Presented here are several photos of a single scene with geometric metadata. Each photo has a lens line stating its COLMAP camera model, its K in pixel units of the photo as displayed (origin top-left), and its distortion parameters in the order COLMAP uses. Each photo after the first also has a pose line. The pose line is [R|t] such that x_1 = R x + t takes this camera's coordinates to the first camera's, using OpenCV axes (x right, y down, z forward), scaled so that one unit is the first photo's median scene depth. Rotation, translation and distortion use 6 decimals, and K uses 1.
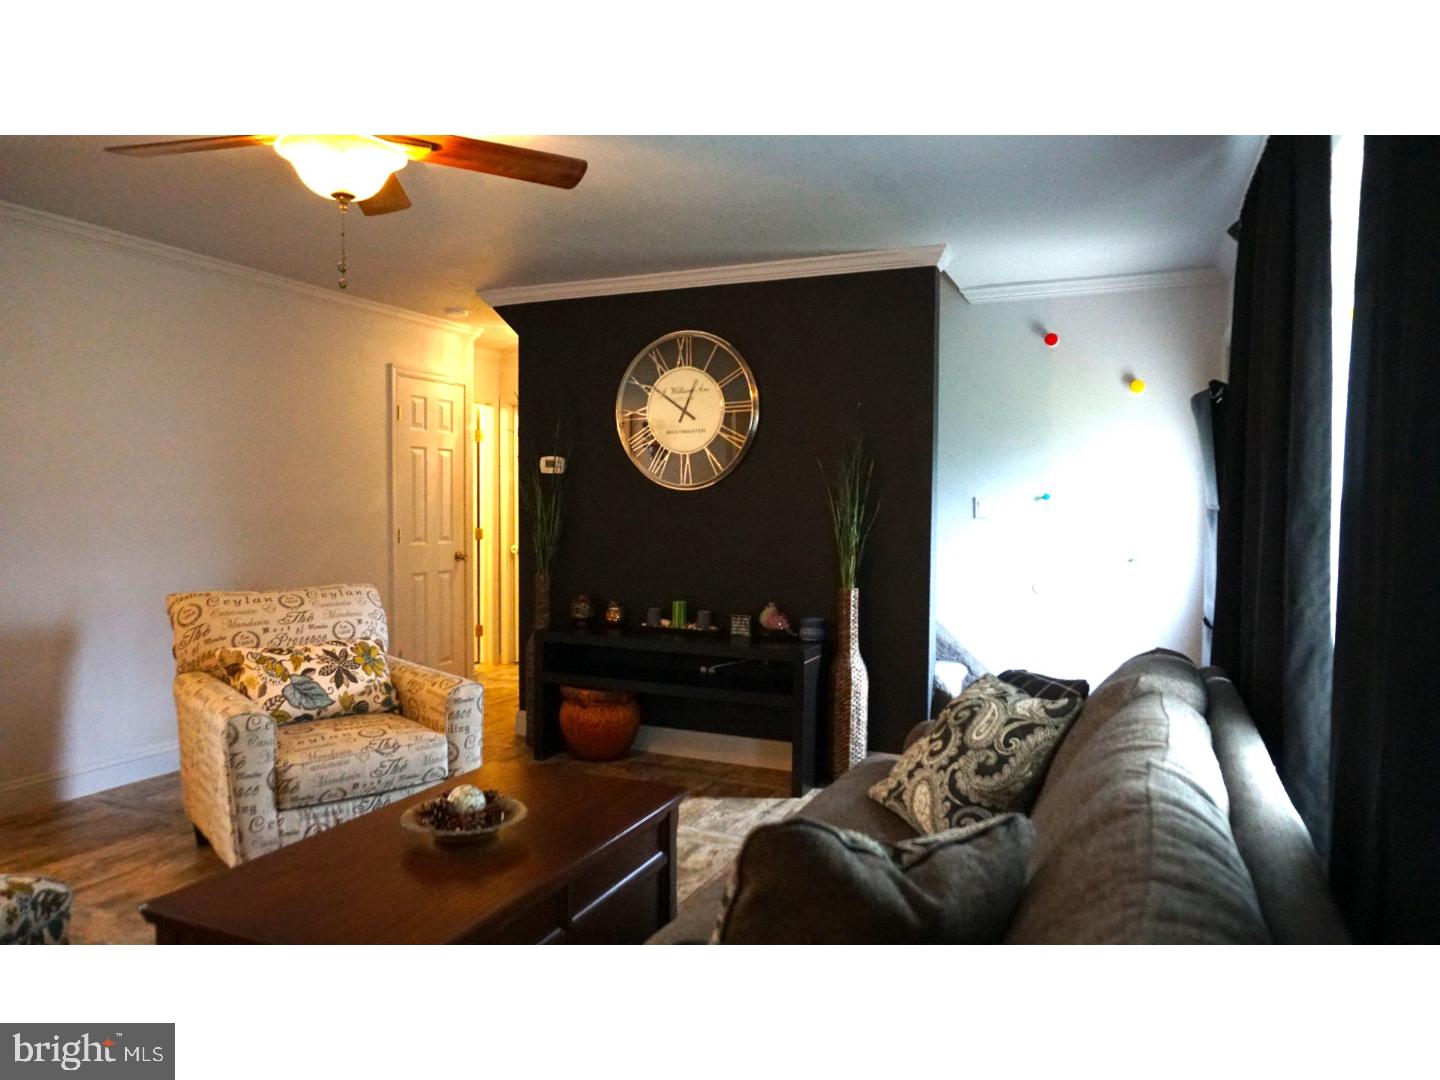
lens RADIAL K [[975.1, 0, 717.7], [0, 975.1, 537.9], [0, 0, 1]] dist [0.019621, -0.002378]
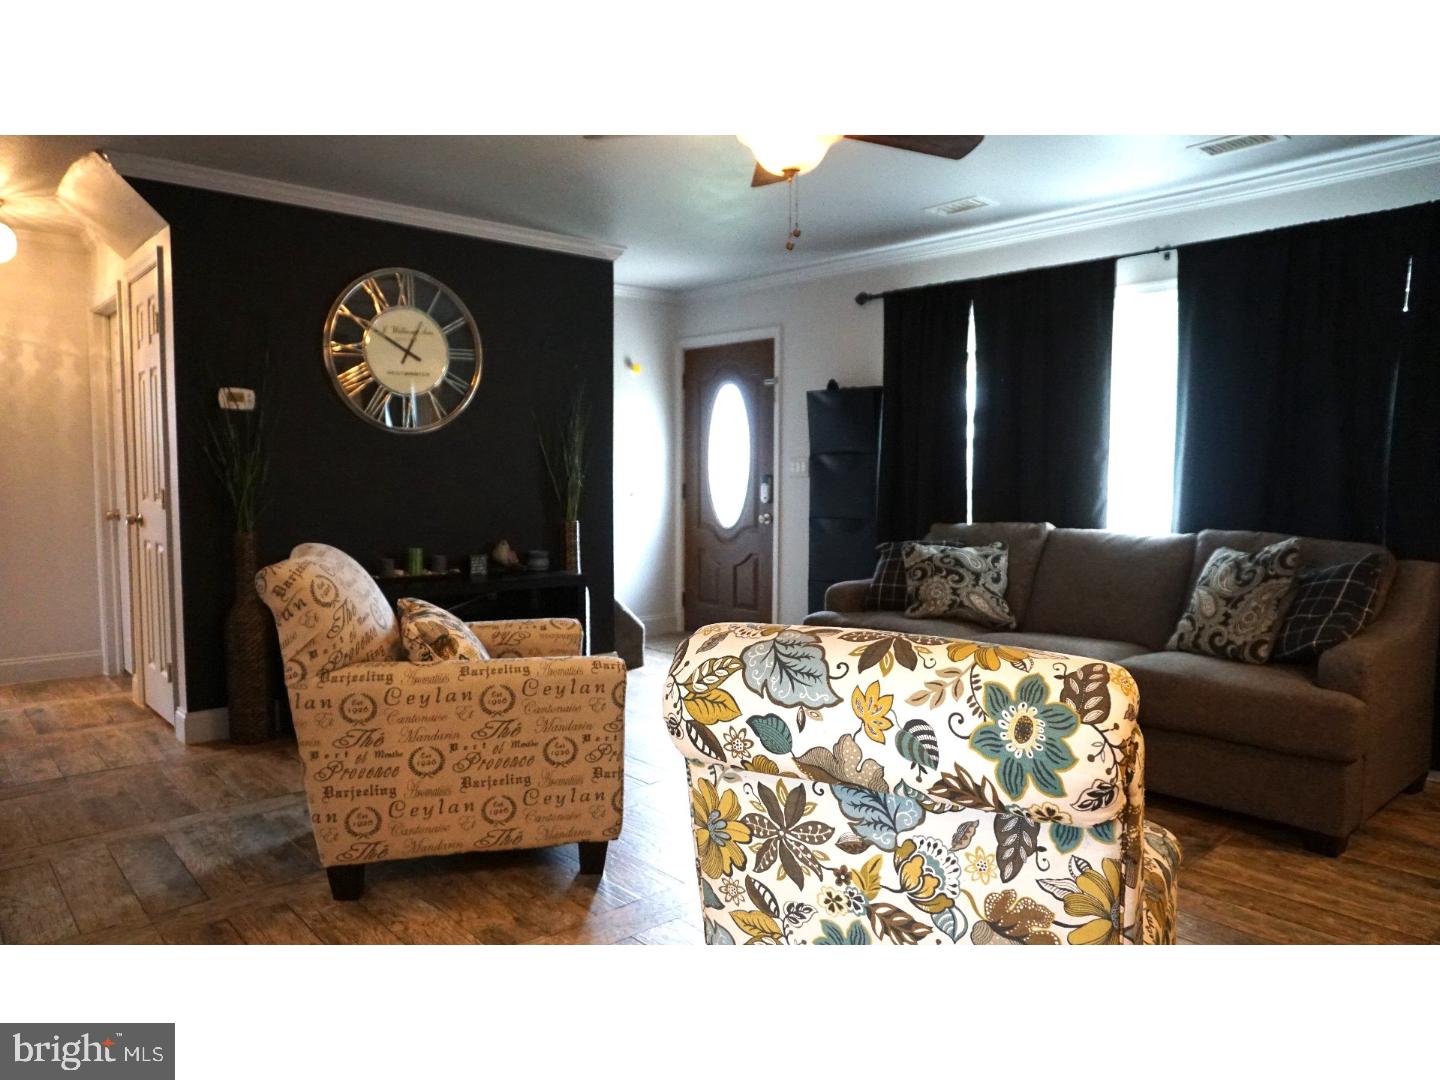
lens RADIAL K [[975.1, 0, 717.7], [0, 975.1, 537.9], [0, 0, 1]] dist [0.019621, -0.002378]
pose [[0.424221, -0.069561, 0.902883, -0.796472], [0.035457, 0.997557, 0.060195, 0.006361], [-0.904864, 0.006478, 0.425651, 0.308307]]
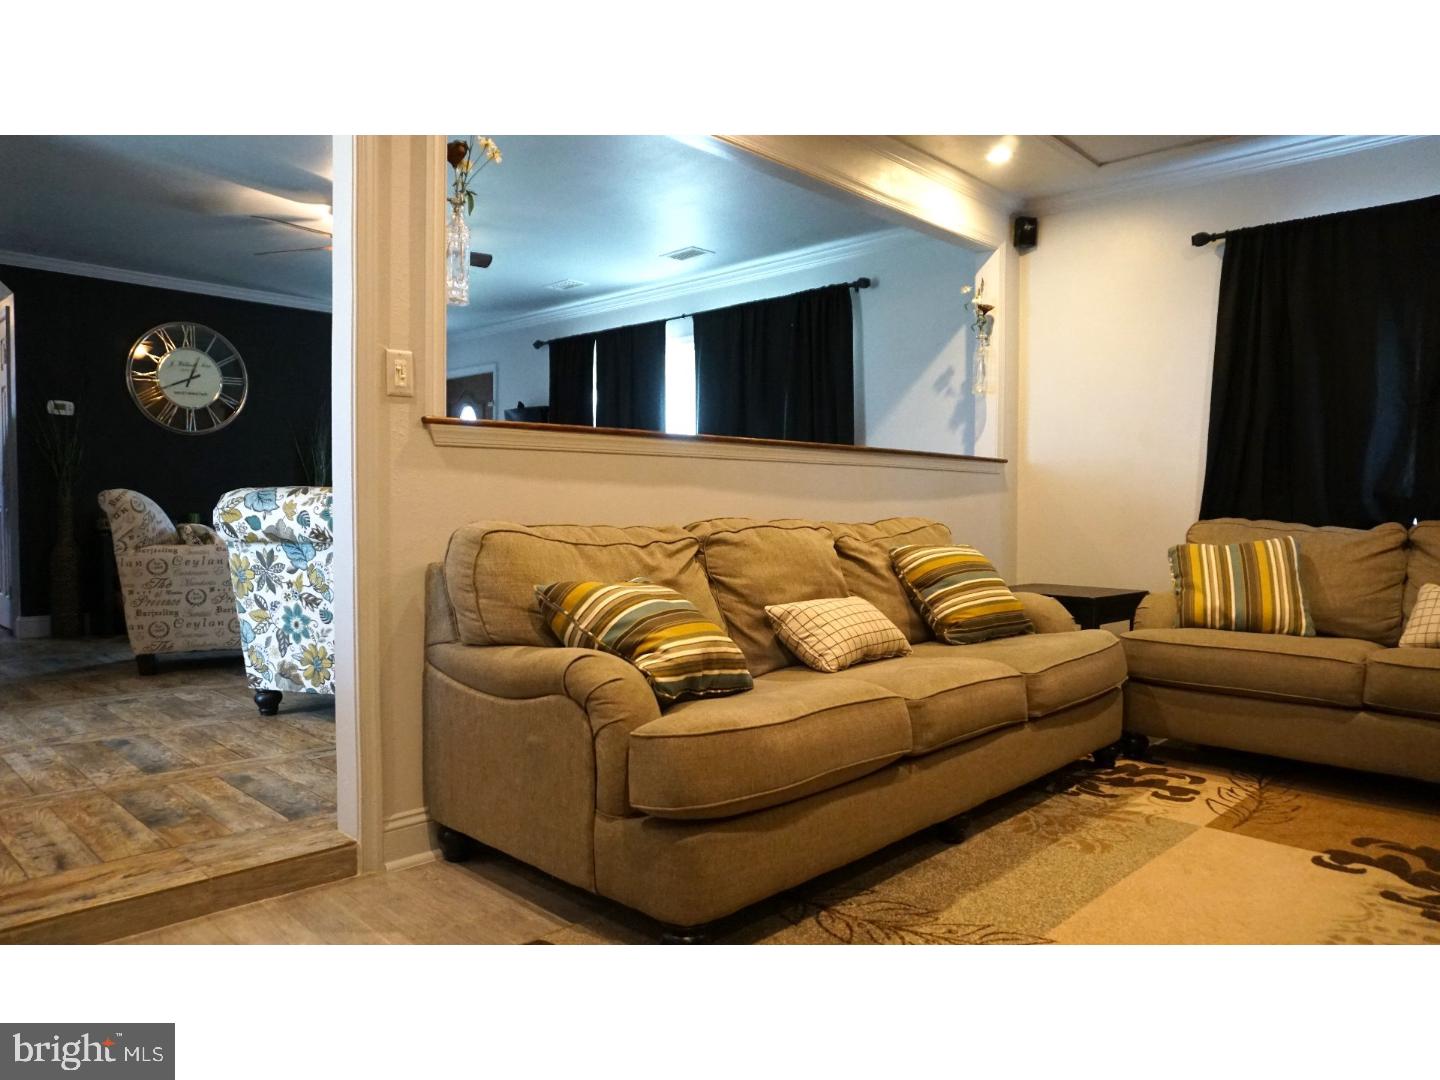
lens RADIAL K [[975.1, 0, 717.7], [0, 975.1, 537.9], [0, 0, 1]] dist [0.019621, -0.002378]
pose [[0.337174, -0.038555, 0.940652, -1.122564], [0.046712, 0.998616, 0.024187, 0.101022], [-0.940283, 0.035785, 0.338508, -0.190803]]
